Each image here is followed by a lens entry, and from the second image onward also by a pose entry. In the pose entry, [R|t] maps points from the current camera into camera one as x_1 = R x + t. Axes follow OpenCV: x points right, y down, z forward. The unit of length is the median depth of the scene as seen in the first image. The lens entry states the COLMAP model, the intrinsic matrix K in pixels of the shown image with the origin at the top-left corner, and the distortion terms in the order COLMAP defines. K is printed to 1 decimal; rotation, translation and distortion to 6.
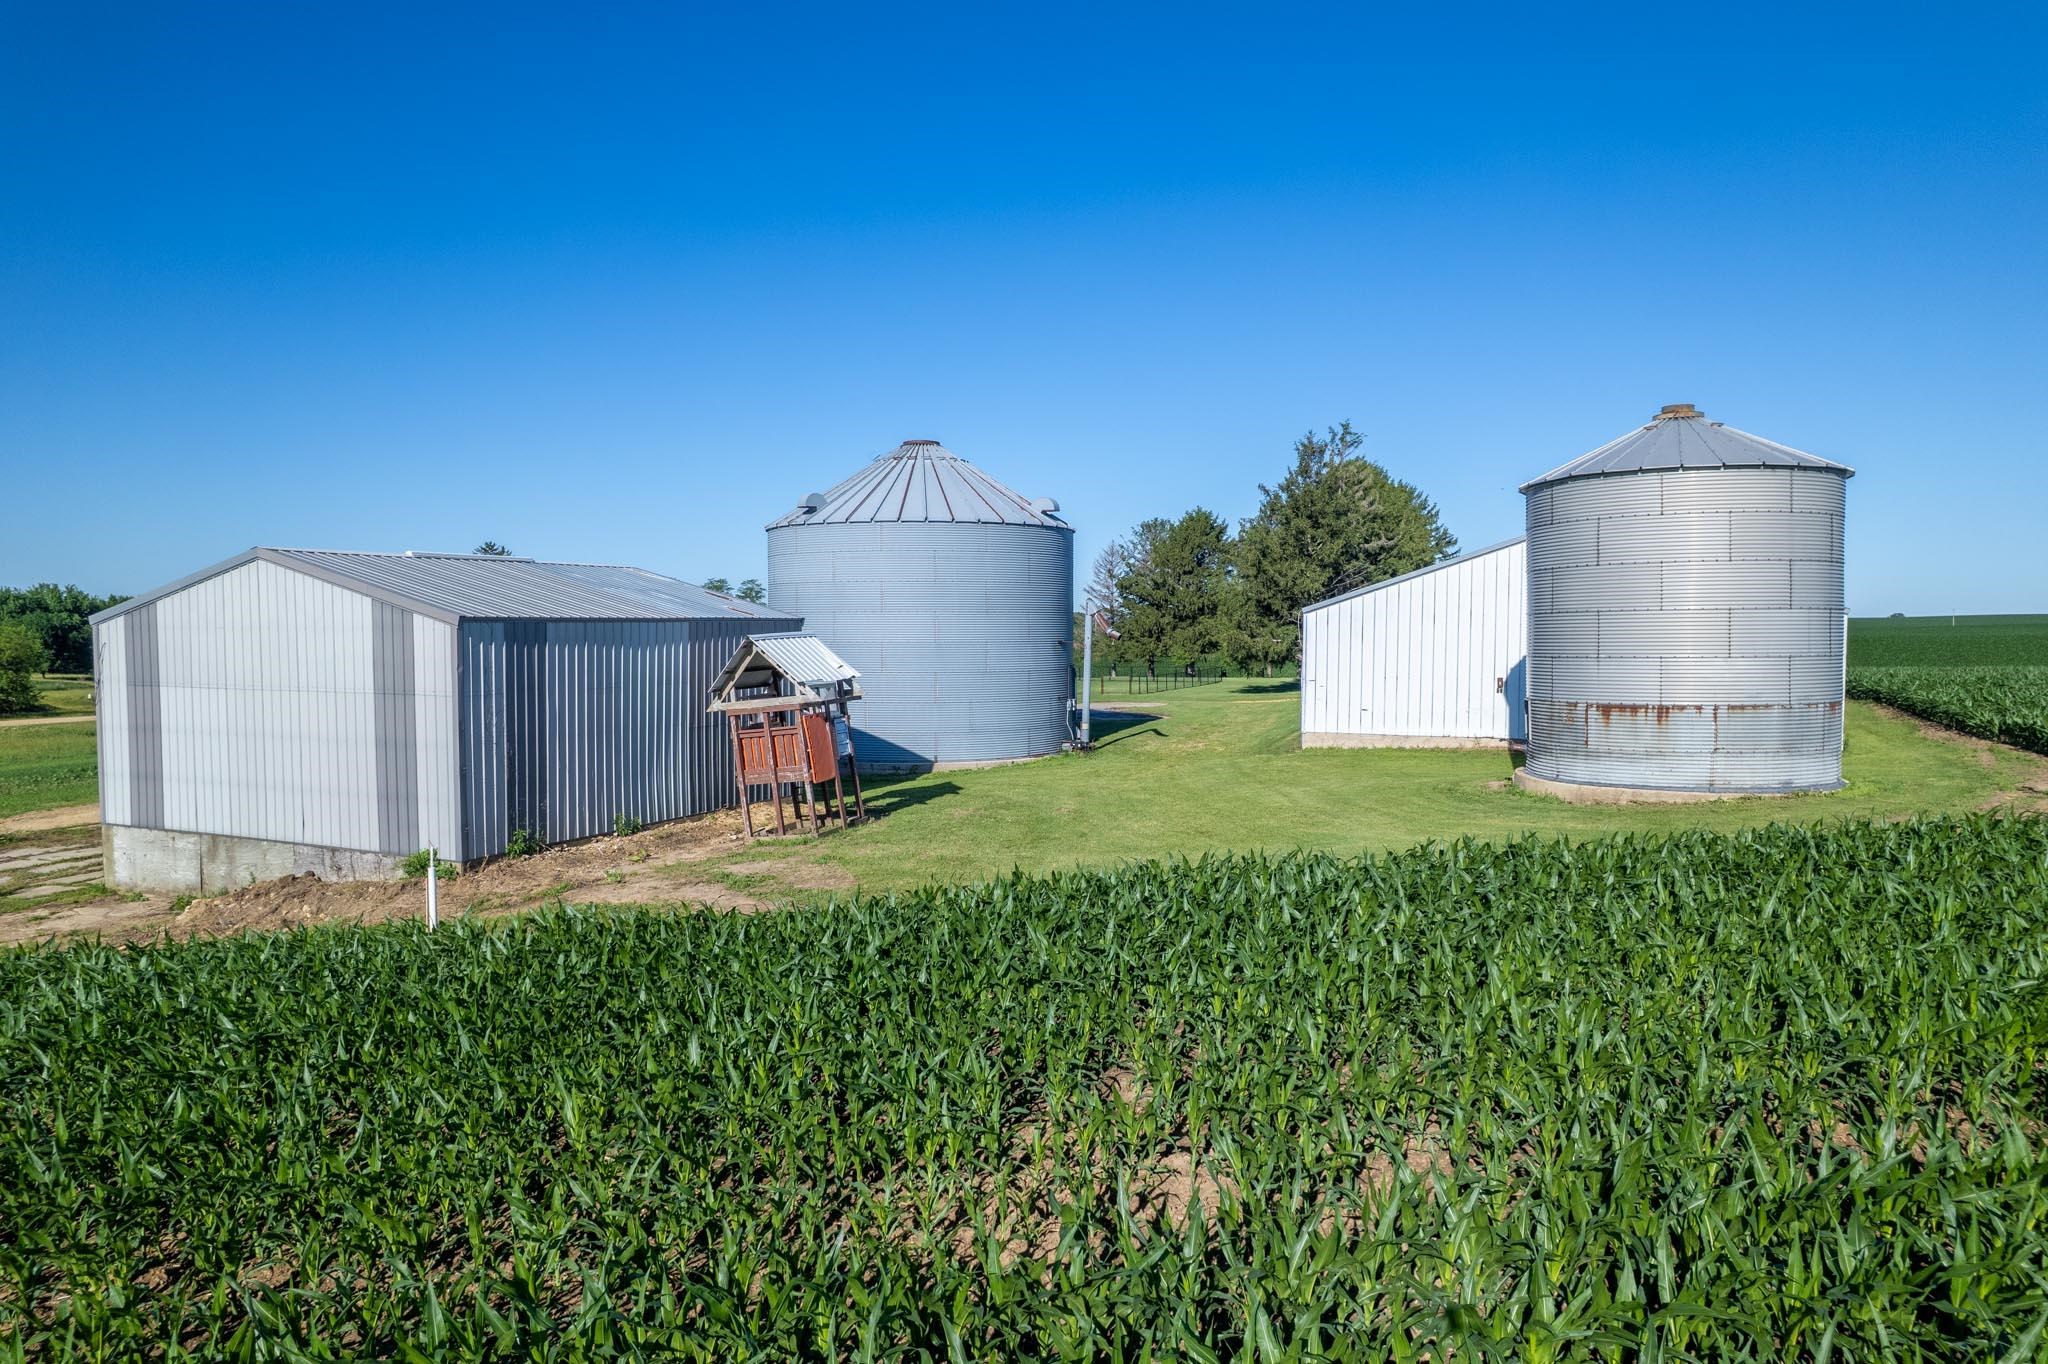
lens RADIAL K [[1322.3, 0, 1031.8], [0, 1322.3, 687.4], [0, 0, 1]] dist [-0.078221, 0.075100]
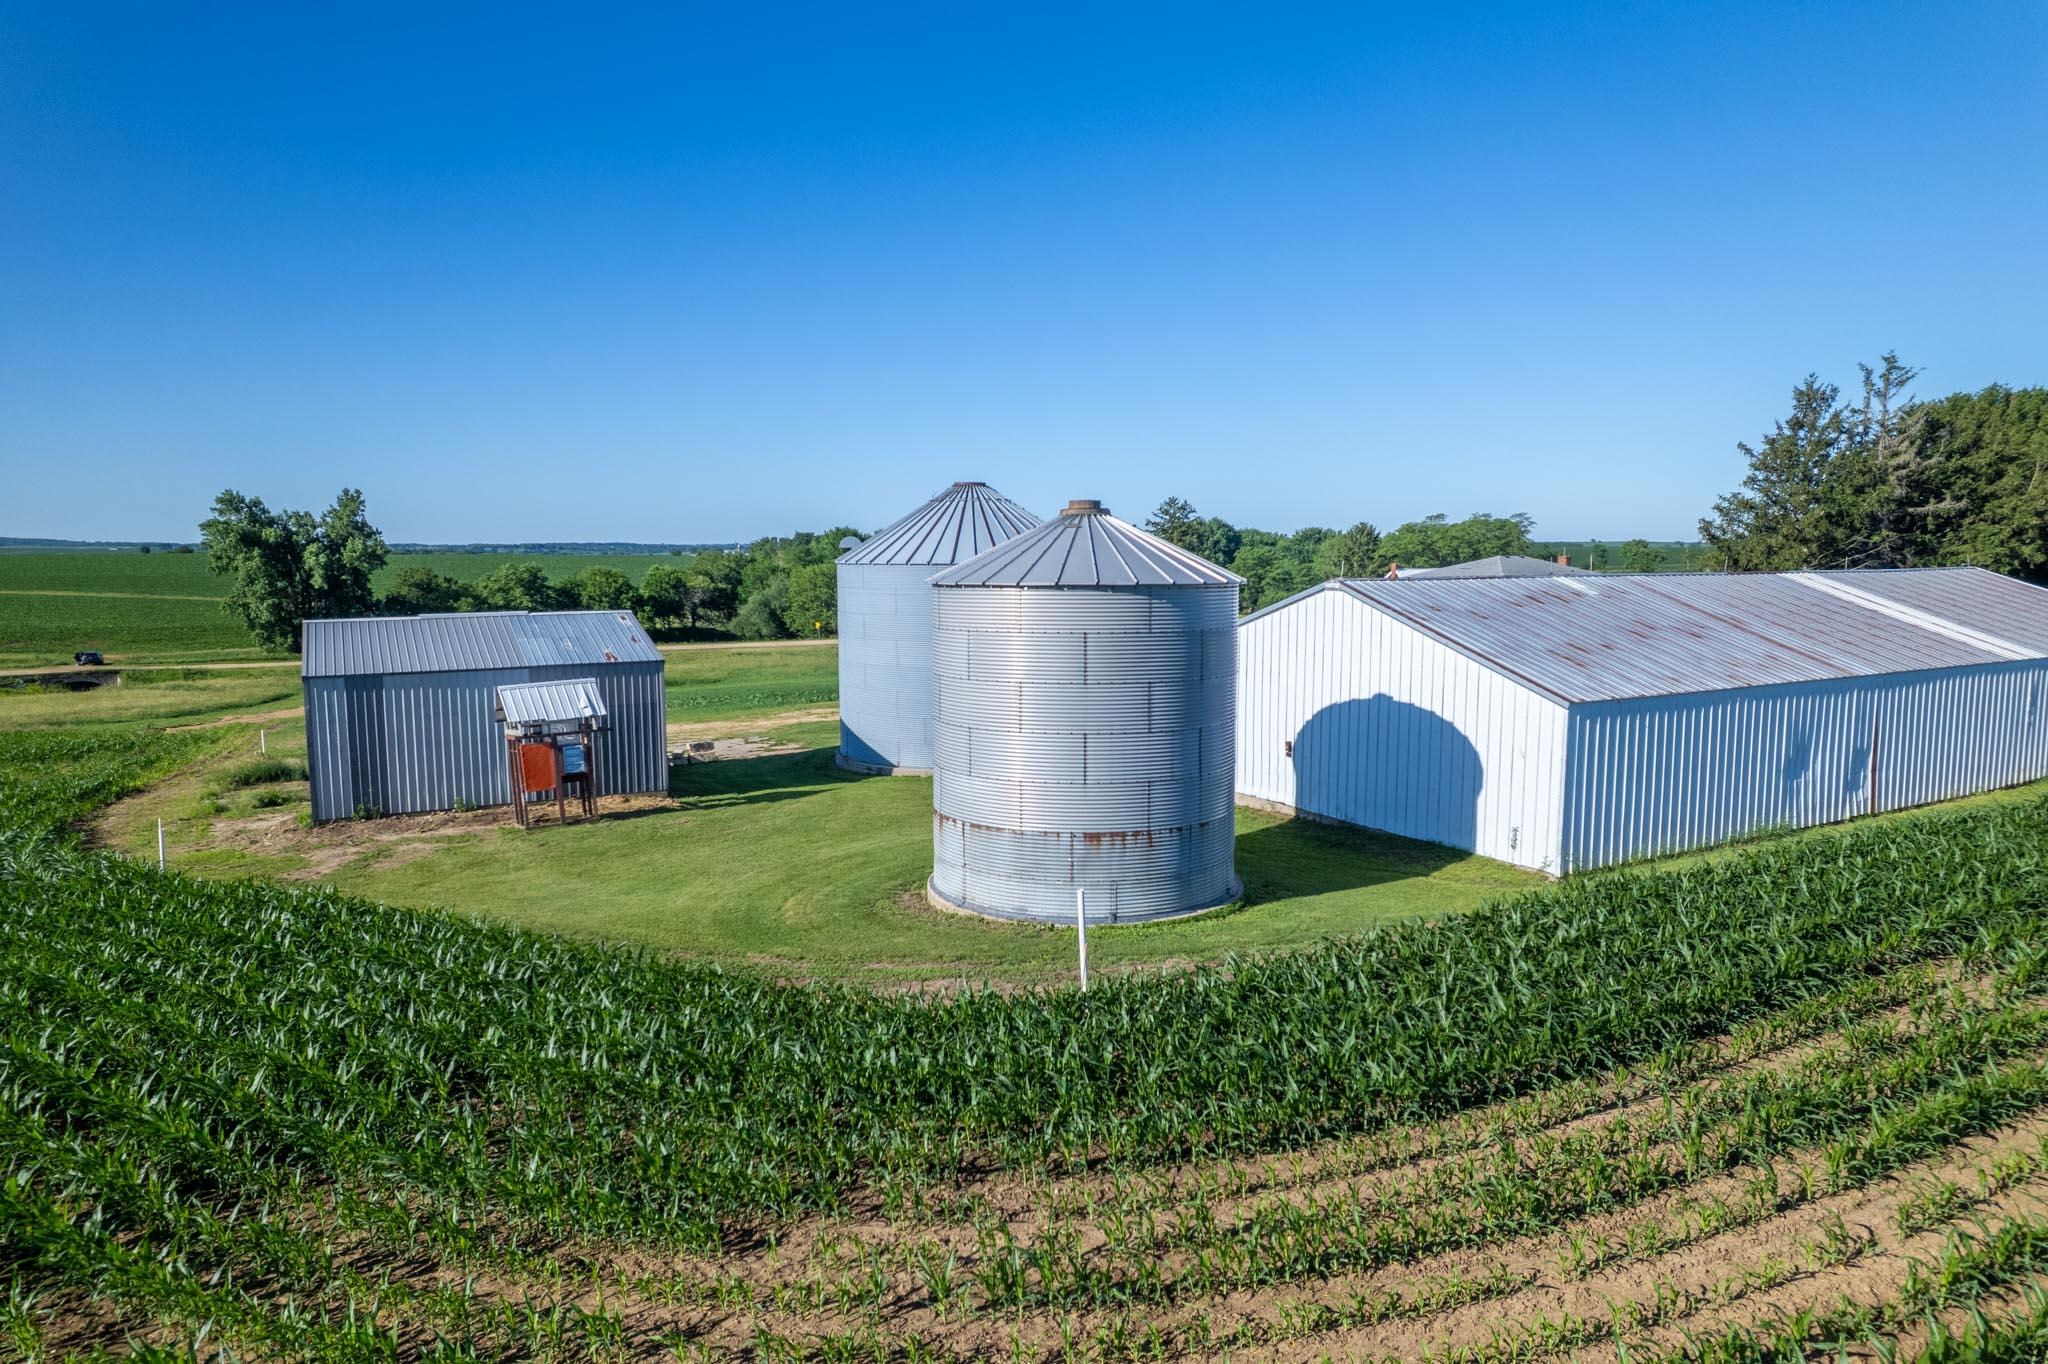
lens RADIAL K [[1322.3, 0, 1031.8], [0, 1322.3, 687.4], [0, 0, 1]] dist [-0.078221, 0.075100]
pose [[0.813581, 0.066434, -0.577644, 0.762482], [-0.028271, 0.996796, 0.074822, -0.114603], [0.580764, -0.044544, 0.812852, 0.096444]]
